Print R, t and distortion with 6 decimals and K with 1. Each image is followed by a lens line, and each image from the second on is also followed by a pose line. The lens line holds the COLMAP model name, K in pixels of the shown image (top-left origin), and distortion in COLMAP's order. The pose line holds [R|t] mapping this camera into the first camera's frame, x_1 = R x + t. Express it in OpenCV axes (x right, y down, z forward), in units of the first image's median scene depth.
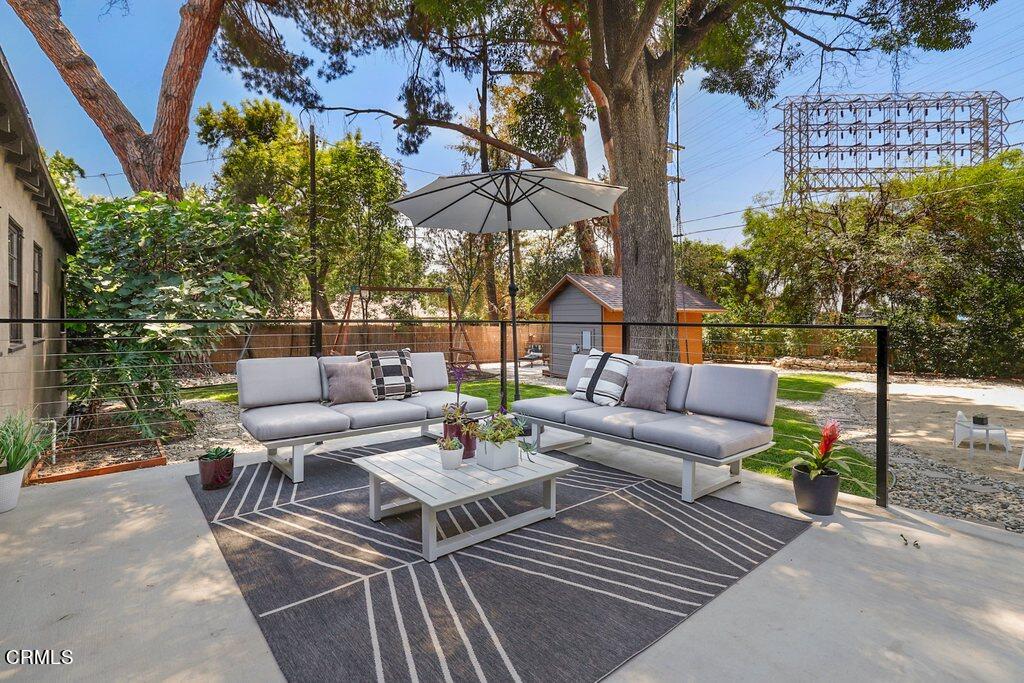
lens RADIAL K [[489.5, 0, 512.5], [0, 489.5, 310.8], [0, 0, 1]] dist [-0.035174, 0.011596]
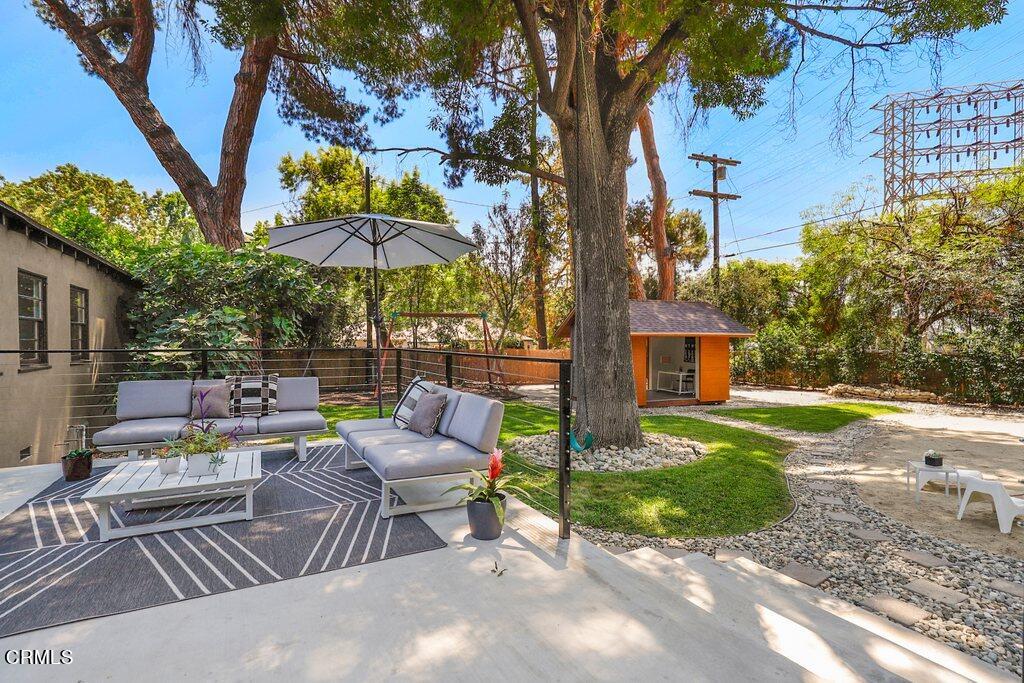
lens RADIAL K [[477.9, 0, 519.9], [0, 477.9, 341.3], [0, 0, 1]] dist [-0.034136, 0.010581]
pose [[0.981329, 0.000794, -0.192336, 0.136209], [0.002843, 0.999822, 0.018632, -0.004709], [0.192316, -0.018831, 0.981152, 0.000095]]
